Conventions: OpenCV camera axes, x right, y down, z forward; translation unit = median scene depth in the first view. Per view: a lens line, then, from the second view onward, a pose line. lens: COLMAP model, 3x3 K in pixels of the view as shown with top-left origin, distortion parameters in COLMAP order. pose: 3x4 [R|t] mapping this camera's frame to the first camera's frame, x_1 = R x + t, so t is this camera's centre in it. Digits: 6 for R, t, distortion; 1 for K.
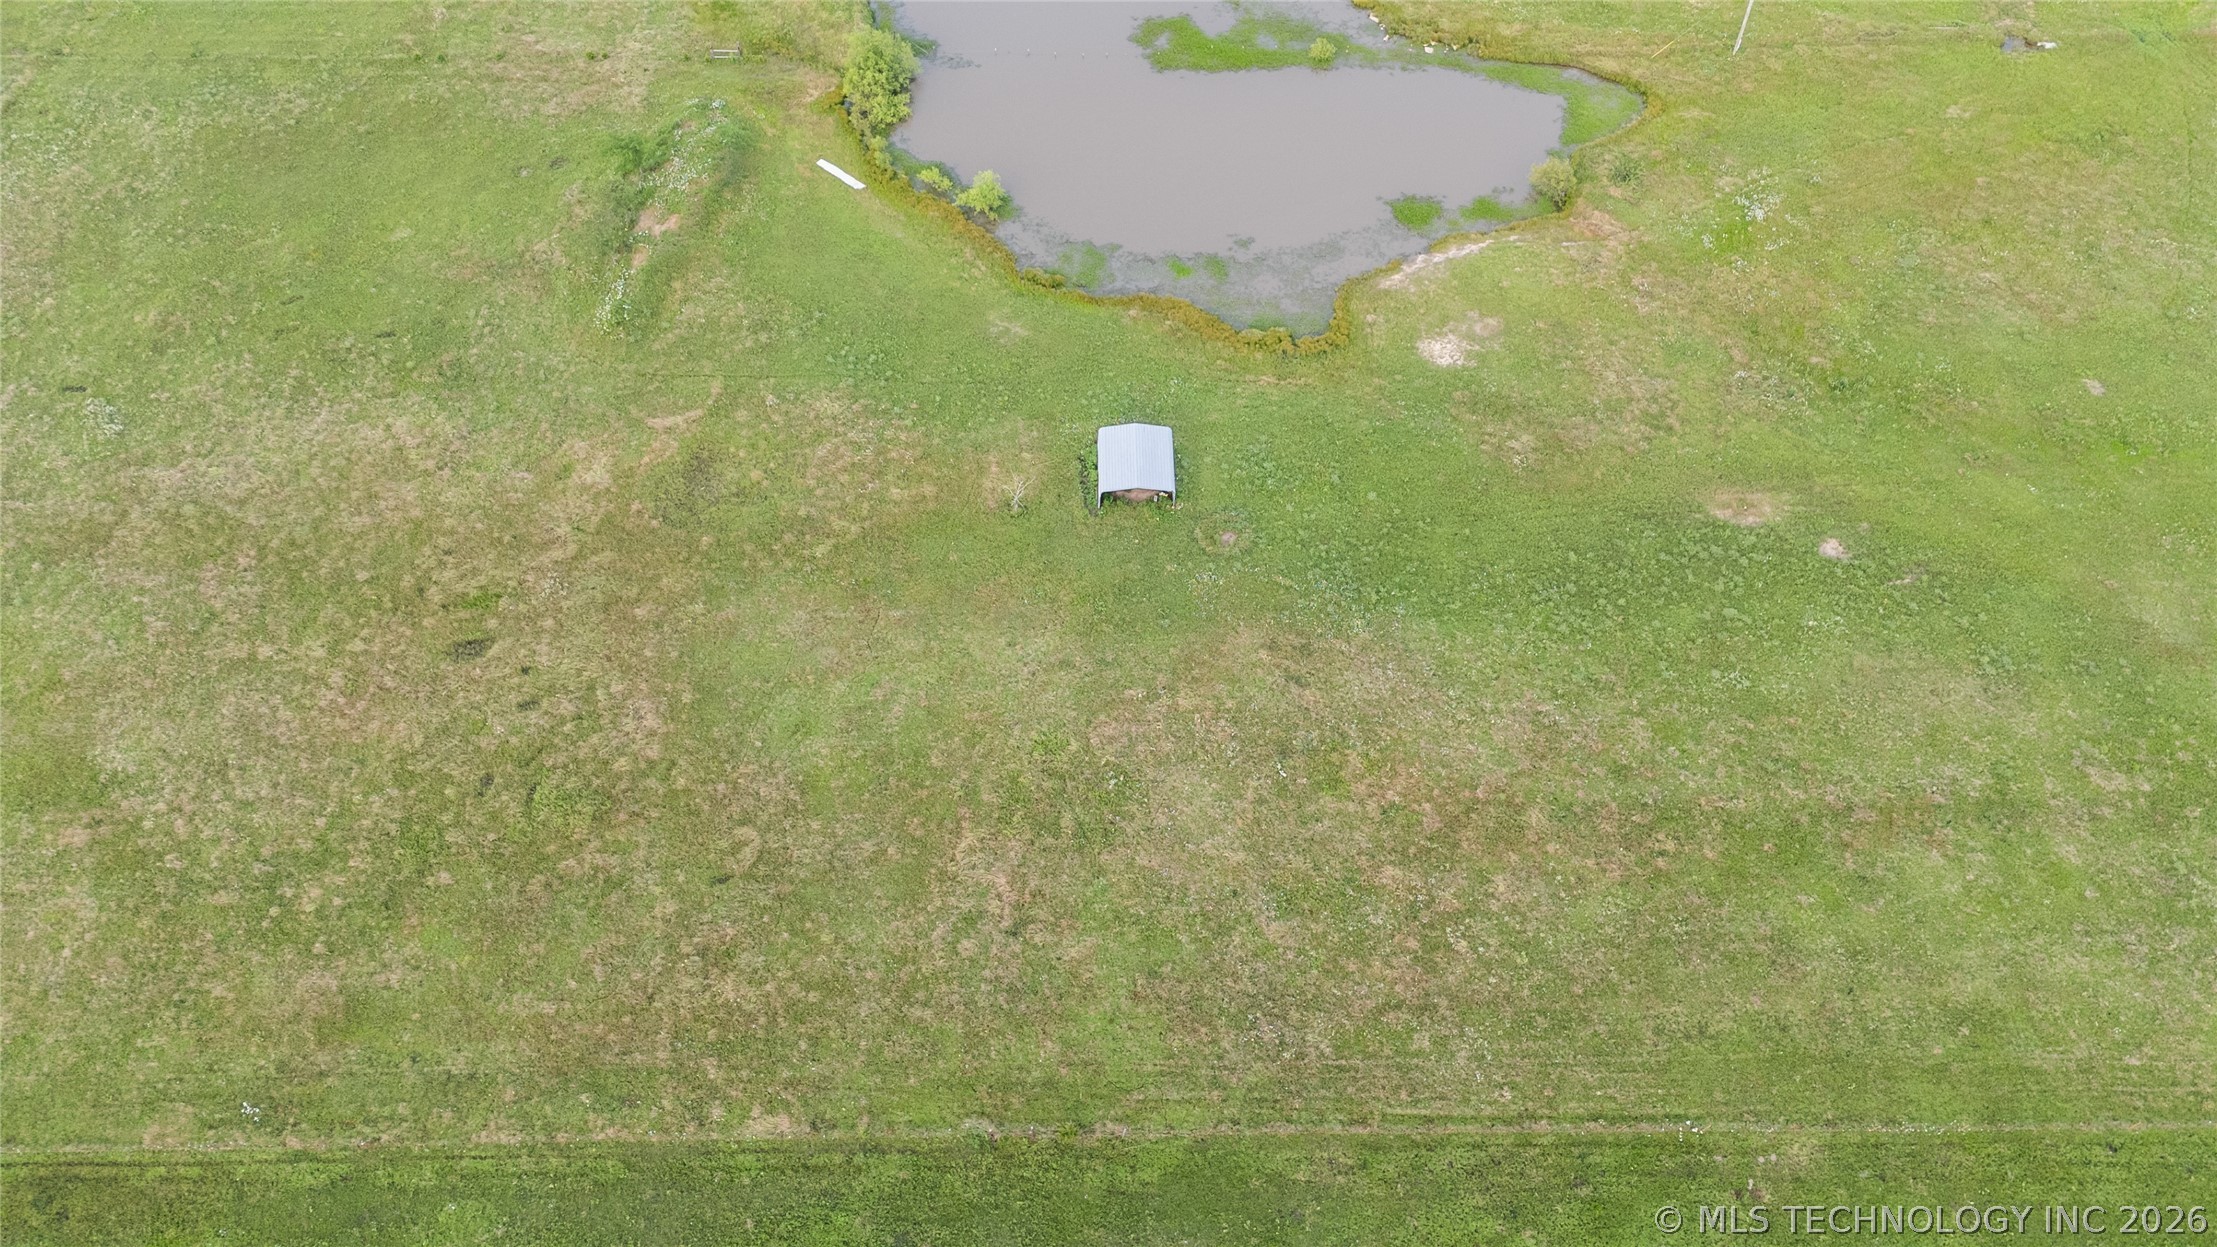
lens RADIAL K [[1635.0, 0, 1107.5], [0, 1635.0, 625.6], [0, 0, 1]] dist [0.066710, -0.061435]
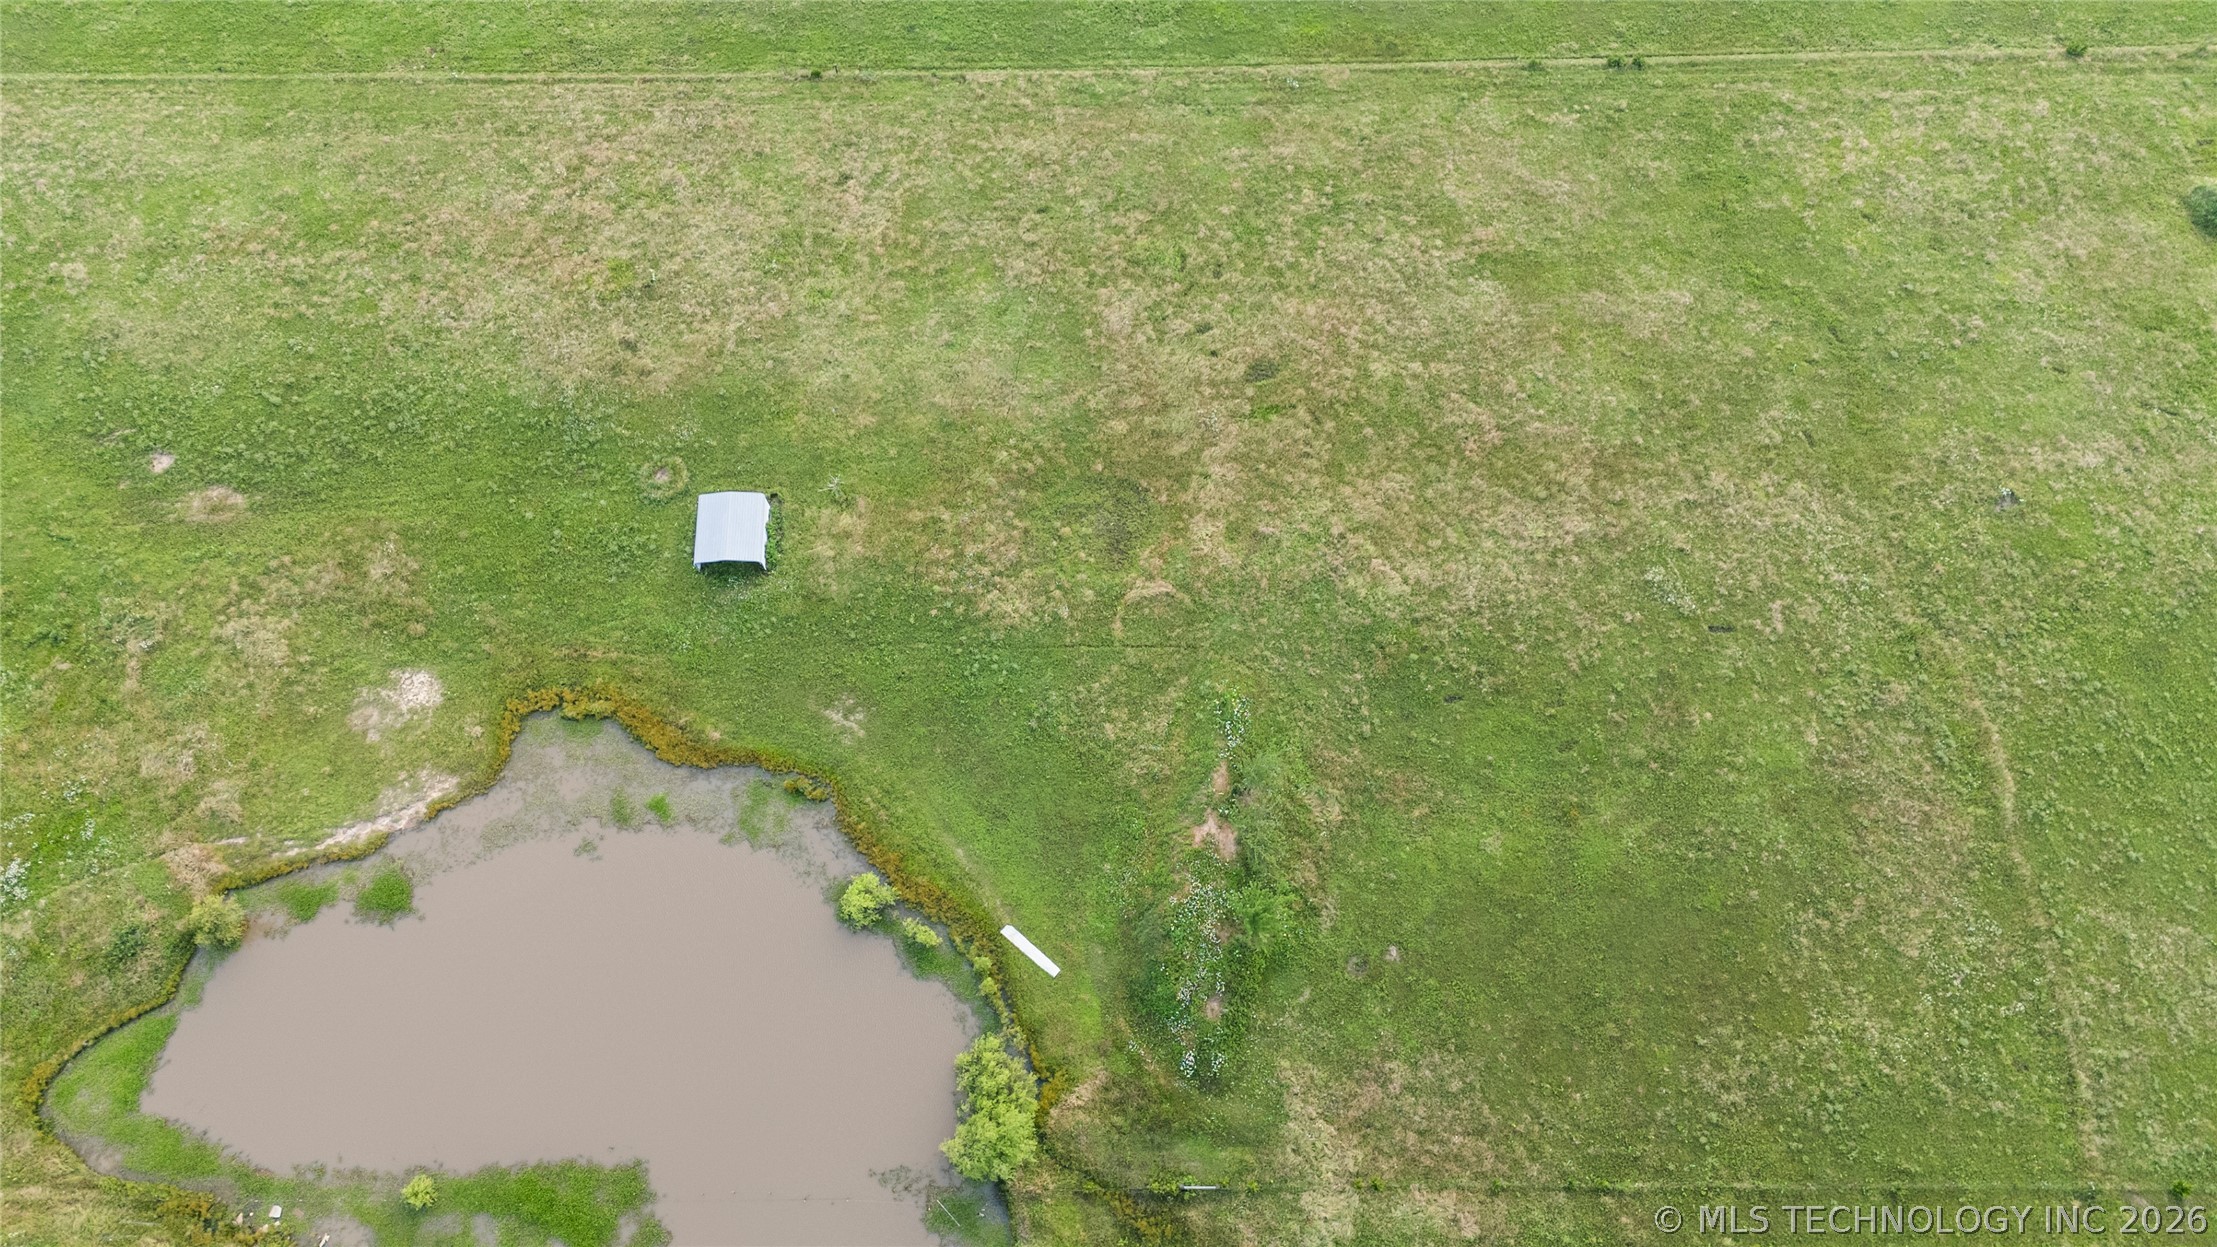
lens RADIAL K [[1635.0, 0, 1099.3], [0, 1635.0, 627.9], [0, 0, 1]] dist [0.066710, -0.061435]
pose [[-0.999836, 0.015738, 0.009015, -0.246499], [0.000271, -0.484026, 0.875054, -1.121720], [0.018135, 0.874912, 0.483942, 0.507545]]
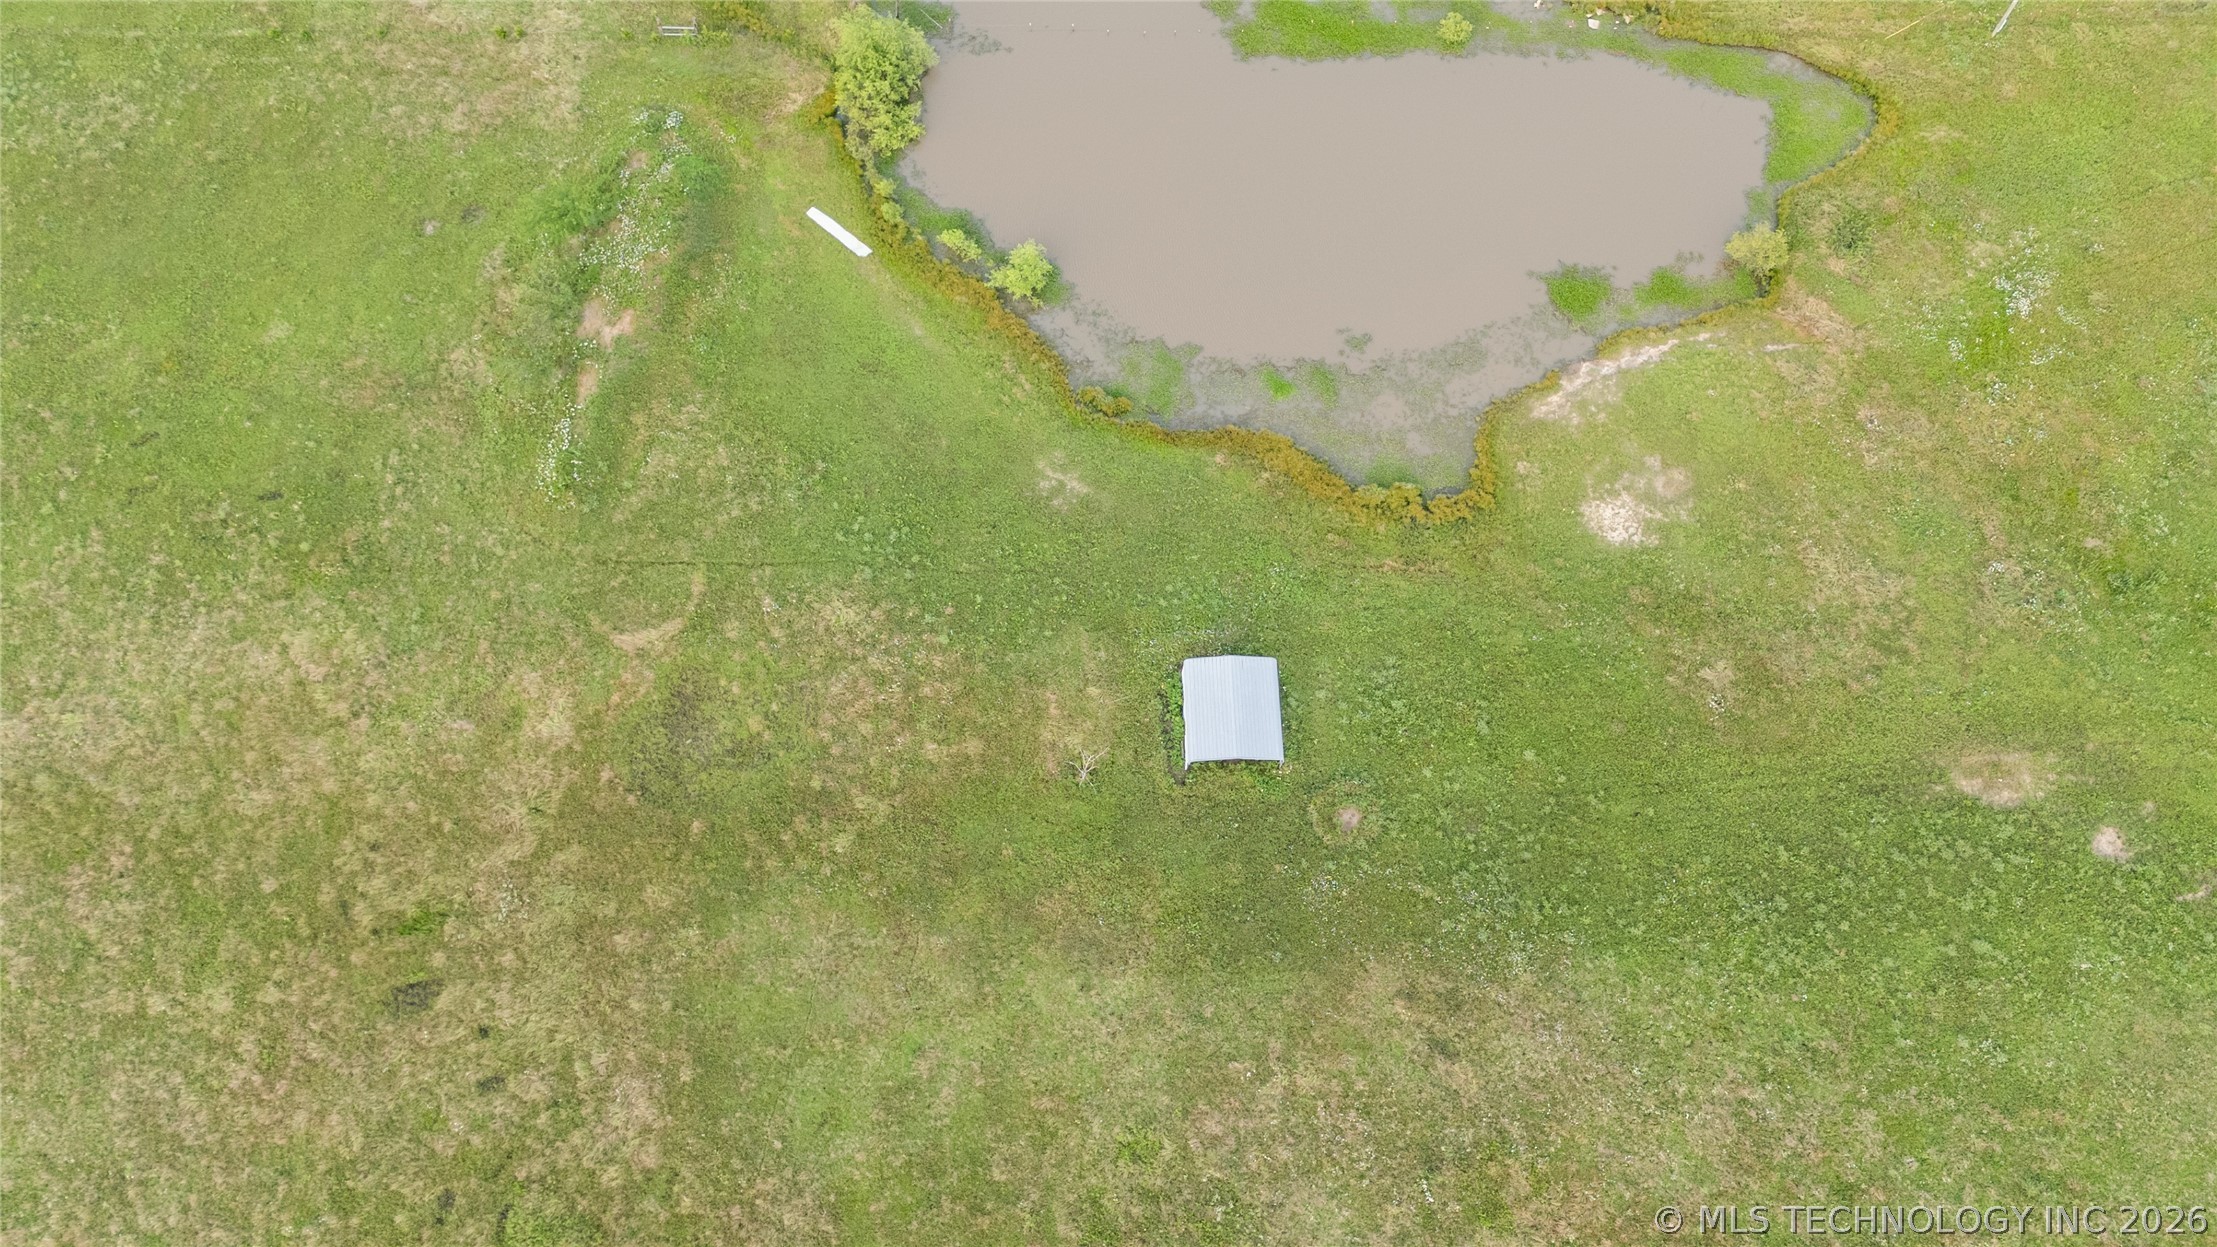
lens RADIAL K [[1635.0, 0, 1103.2], [0, 1635.0, 626.1], [0, 0, 1]] dist [0.066710, -0.061435]
pose [[0.999966, -0.002957, 0.007697, -0.051328], [0.001087, 0.972595, 0.232502, -0.322411], [-0.008174, -0.232486, 0.972566, 0.236154]]
